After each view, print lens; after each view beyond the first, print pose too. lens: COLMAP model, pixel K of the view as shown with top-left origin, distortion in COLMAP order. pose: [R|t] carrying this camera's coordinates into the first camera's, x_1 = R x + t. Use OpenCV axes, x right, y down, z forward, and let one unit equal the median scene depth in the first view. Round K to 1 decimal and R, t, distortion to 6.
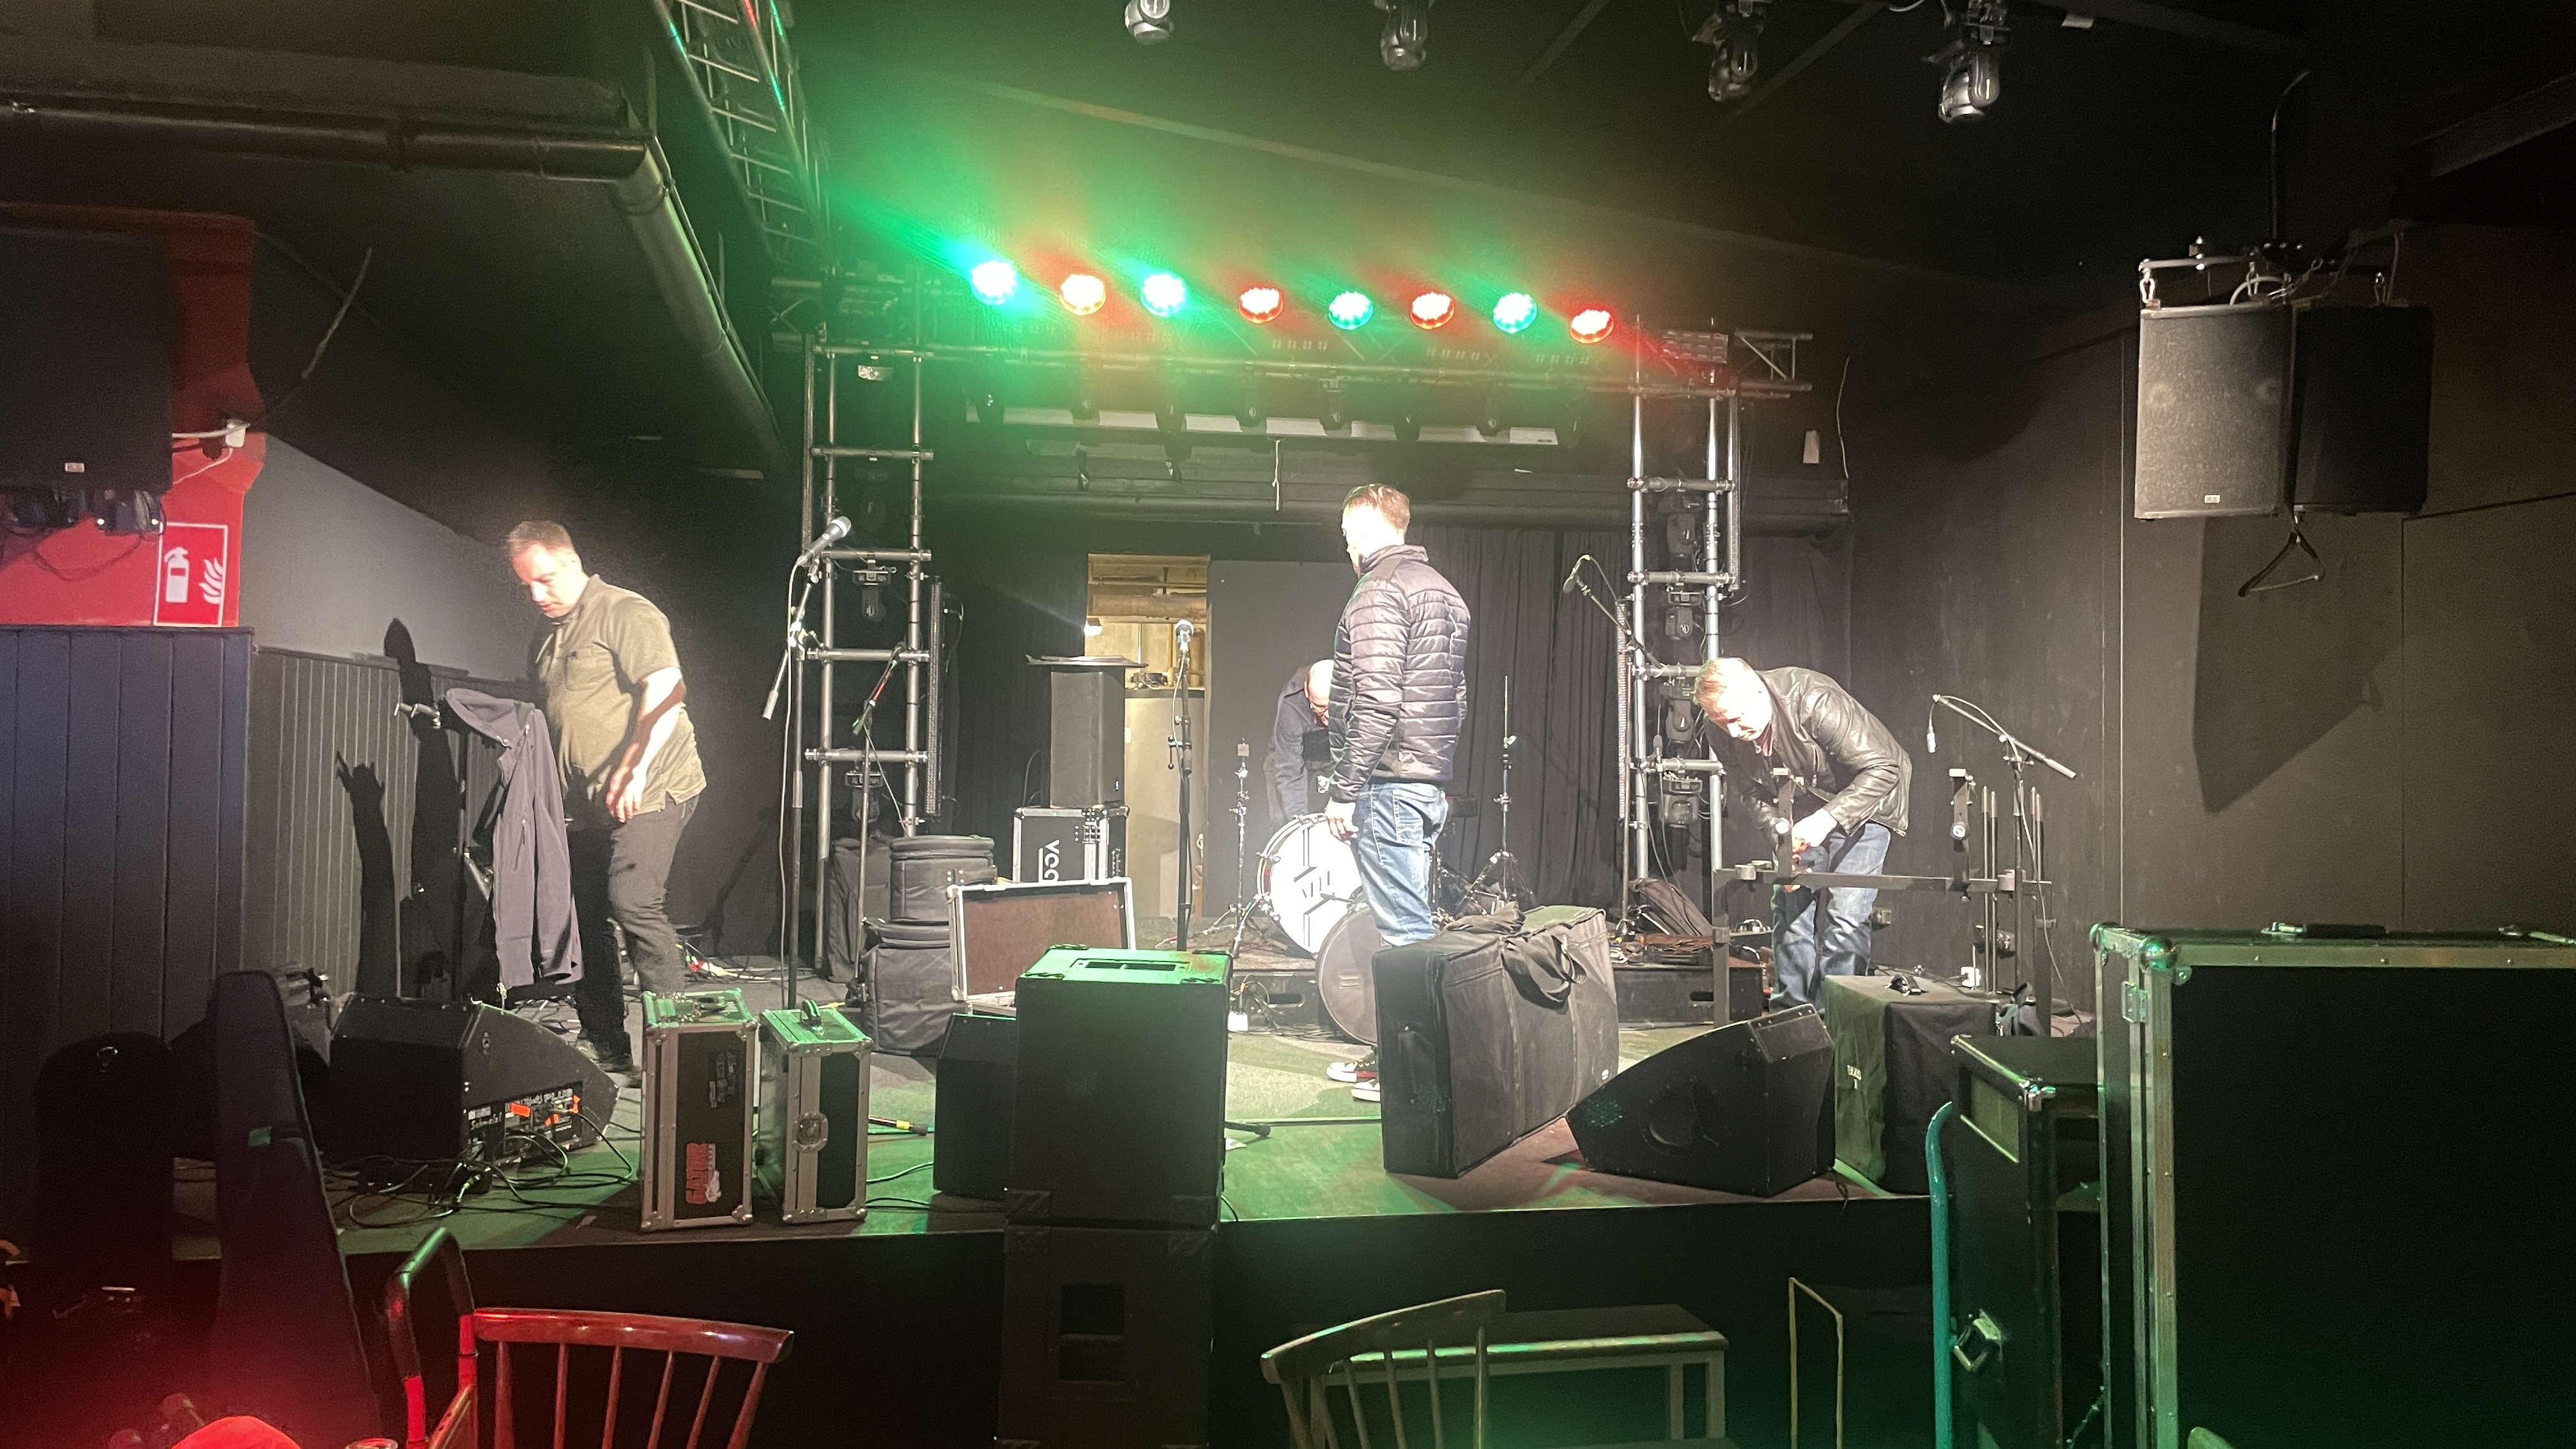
lens RADIAL K [[1852.7, 0, 1288.0], [0, 1852.7, 724.5], [0, 0, 1]] dist [0.068051, -0.003295]
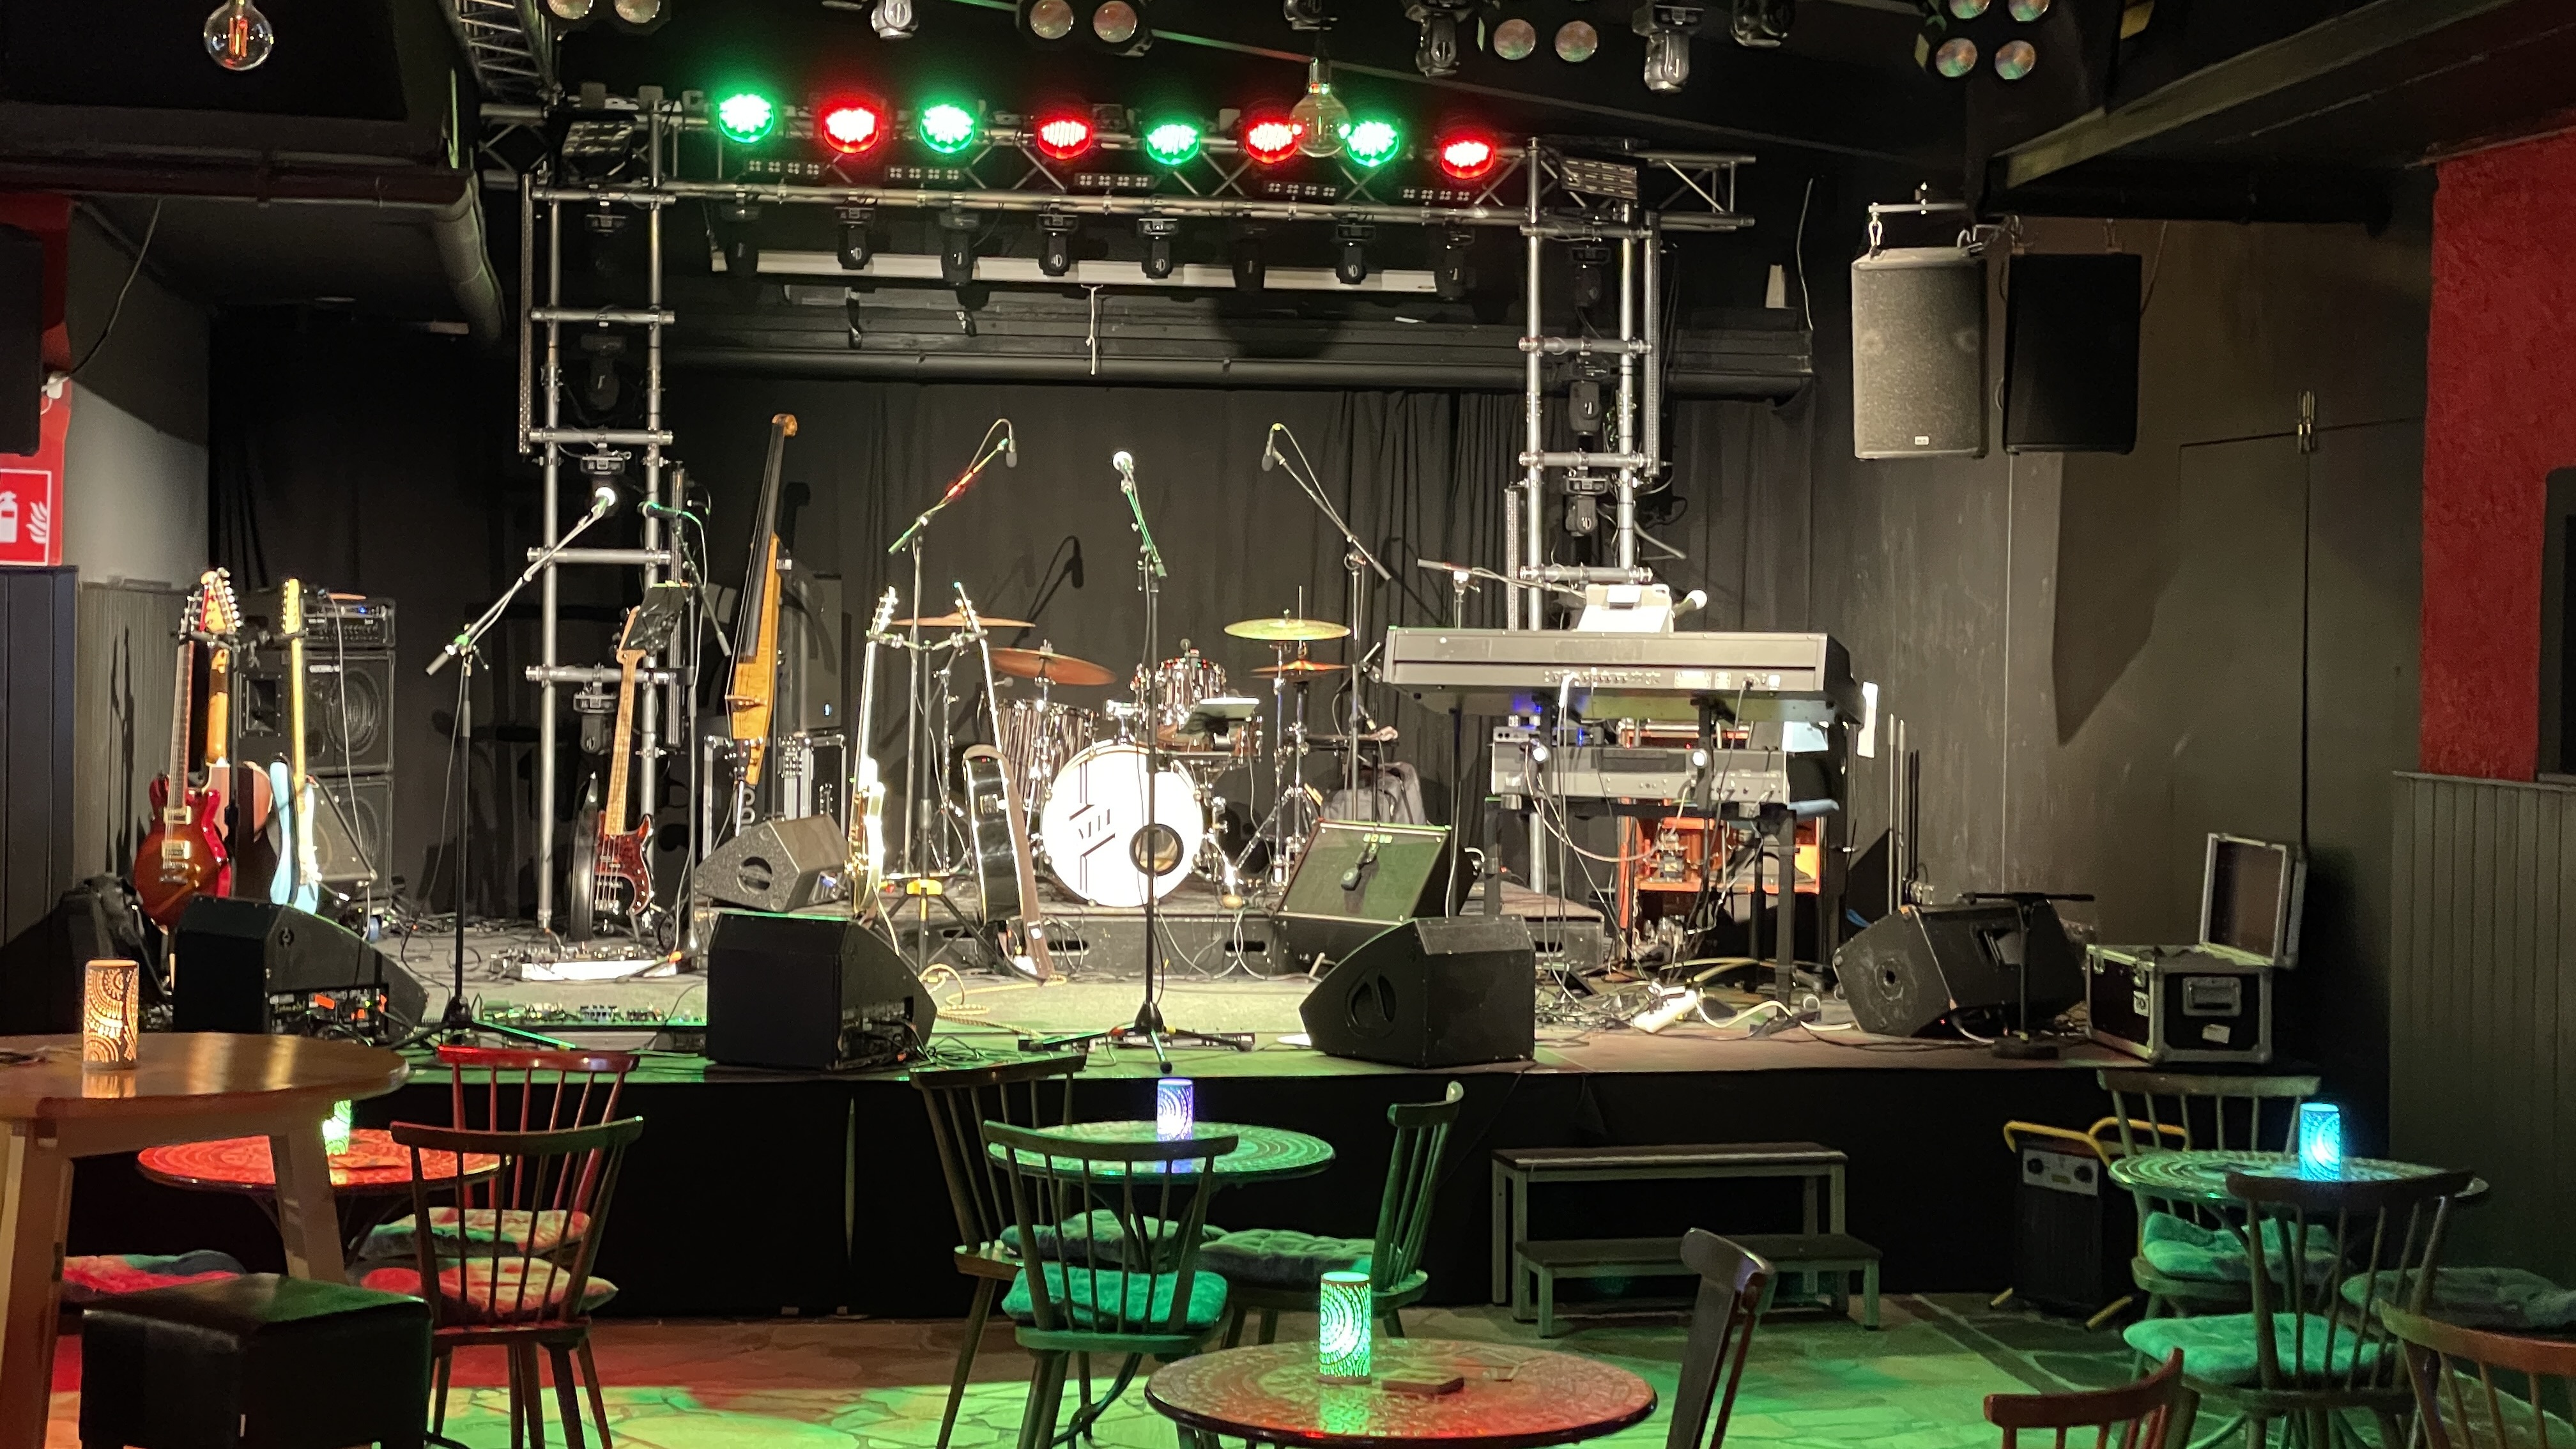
lens RADIAL K [[3735.0, 0, 1288.0], [0, 3735.0, 724.5], [0, 0, 1]] dist [-0.000726, 2.050335]
pose [[0.999970, 0.003634, -0.006894, 0.101361], [-0.003377, 0.999309, 0.037019, -0.025129], [0.007024, -0.036994, 0.999291, -0.712241]]
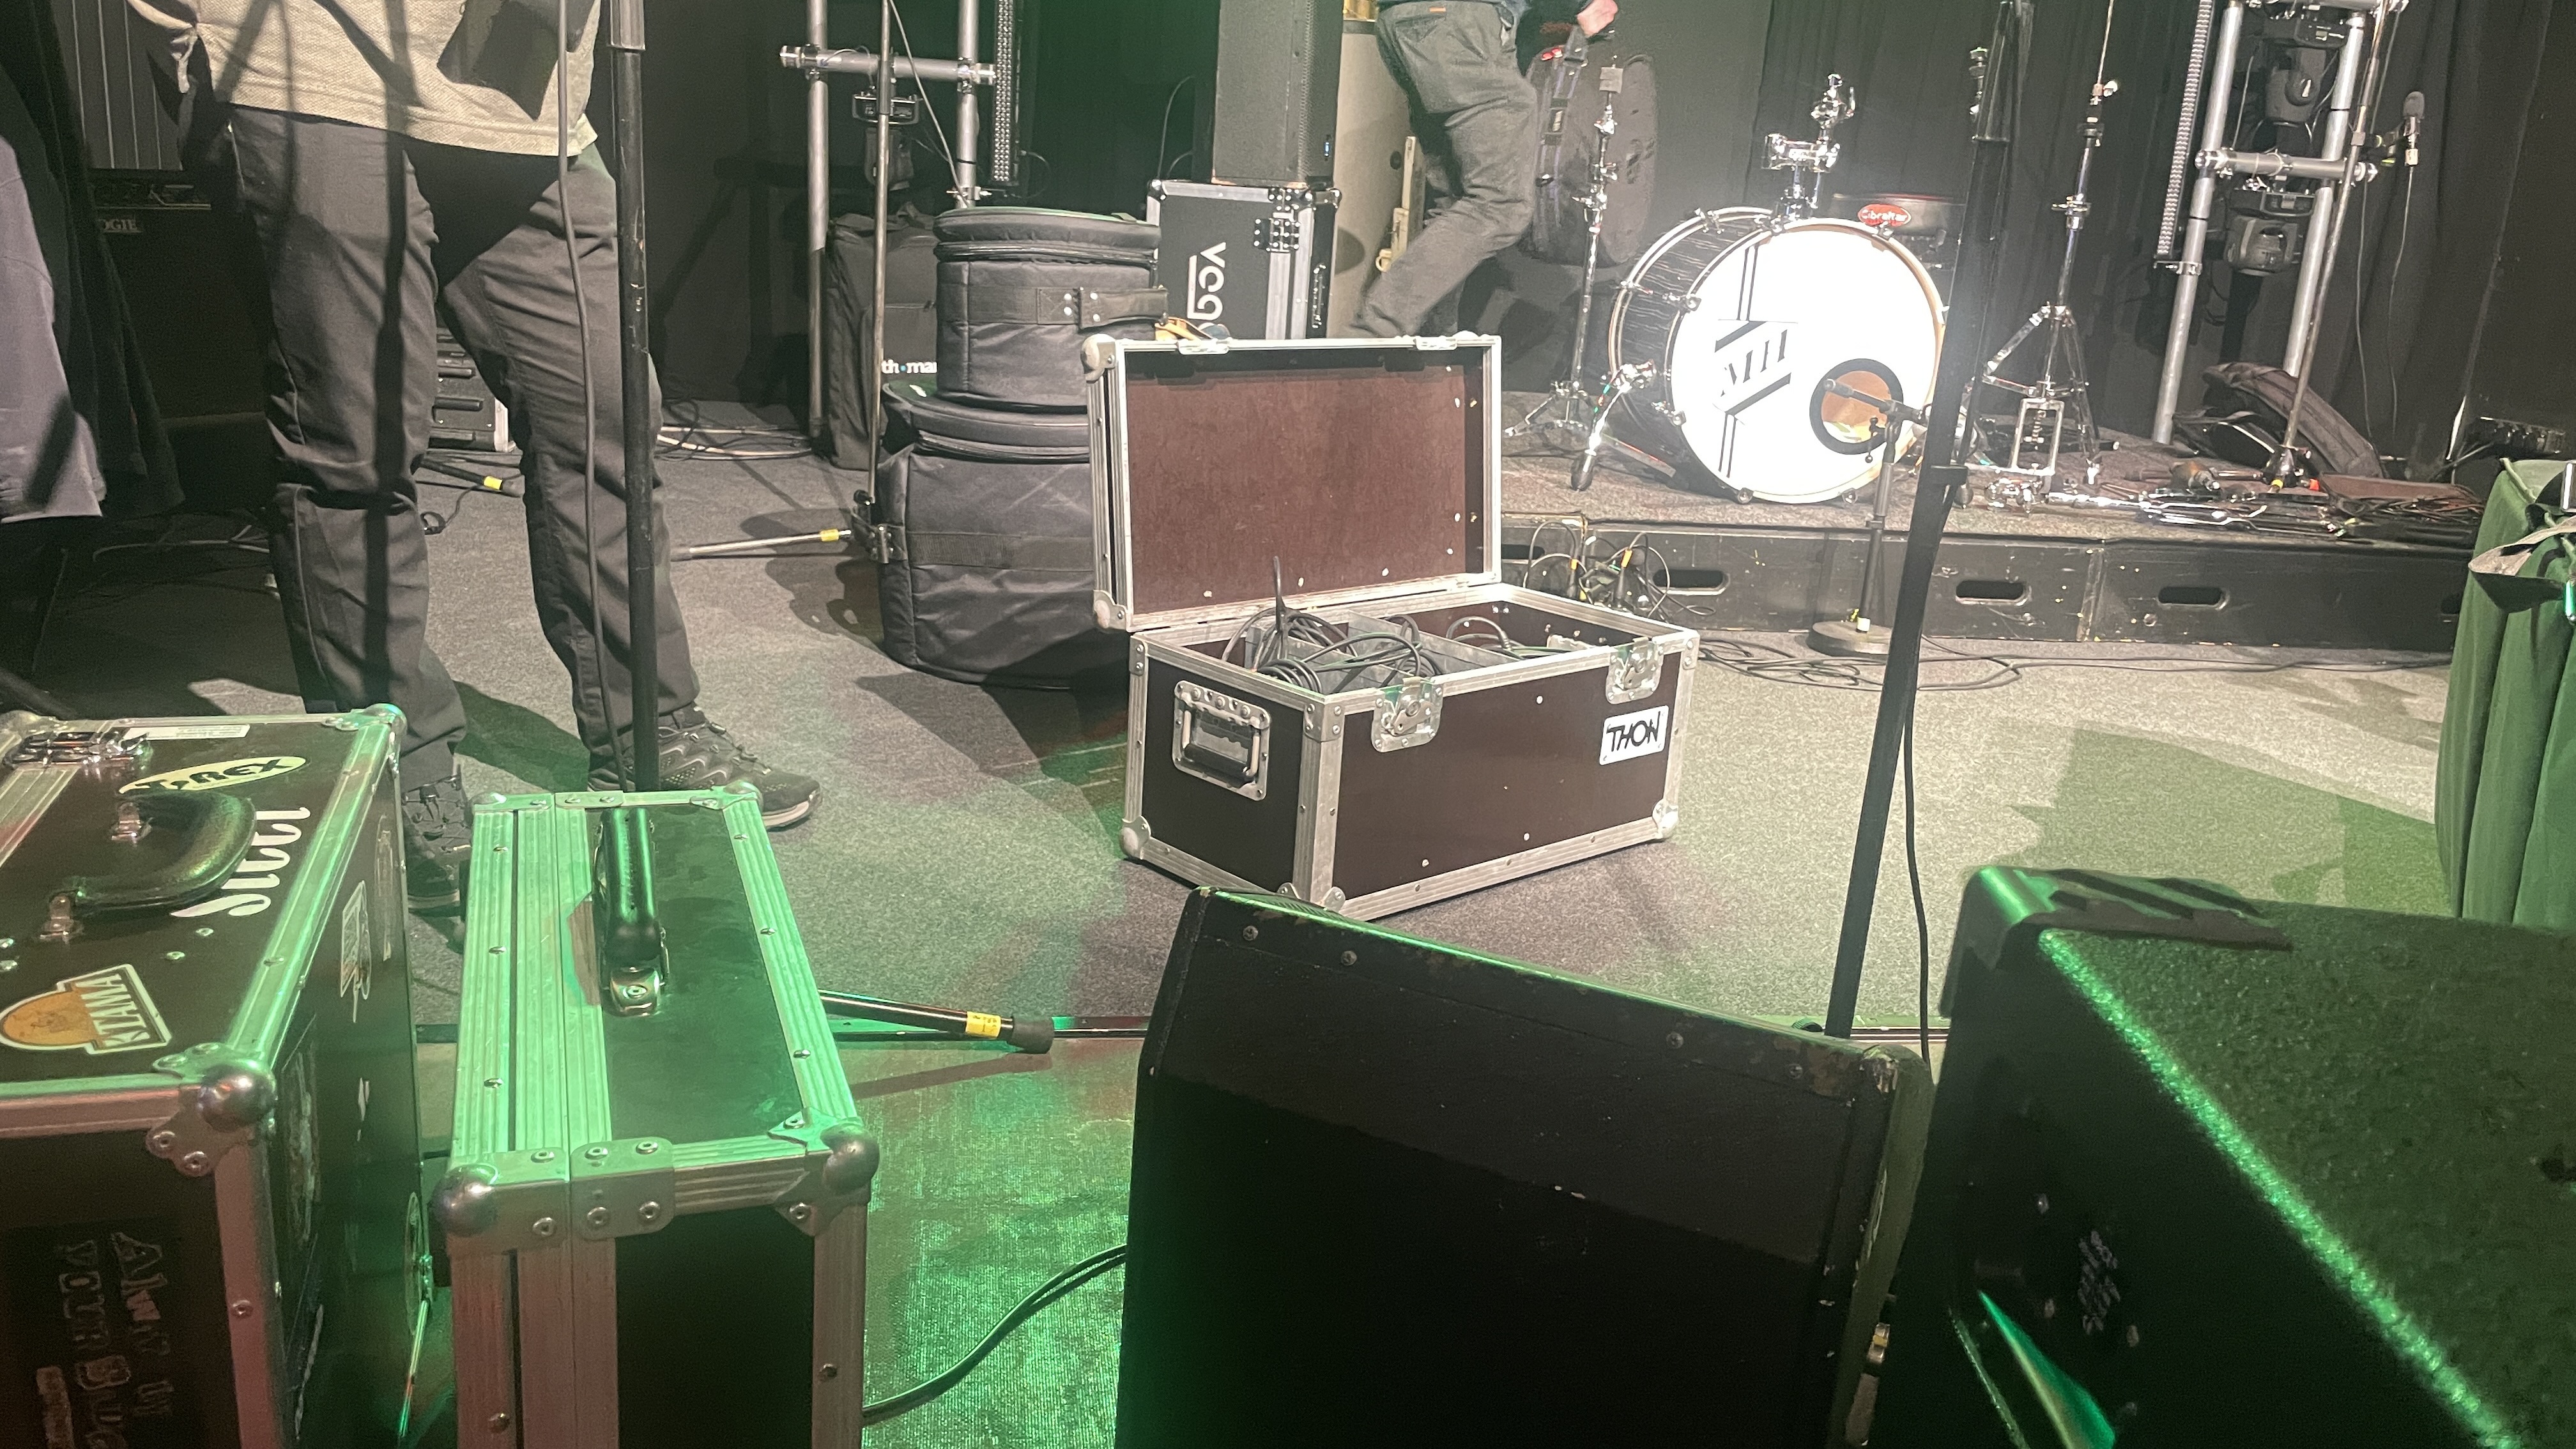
lens RADIAL K [[1852.7, 0, 1288.0], [0, 1852.7, 724.5], [0, 0, 1]] dist [0.068051, -0.003295]
pose [[0.998057, 0.061460, -0.010208, -0.087189], [-0.055571, 0.952273, 0.300146, 0.029761], [0.028168, -0.298996, 0.953839, 0.399308]]
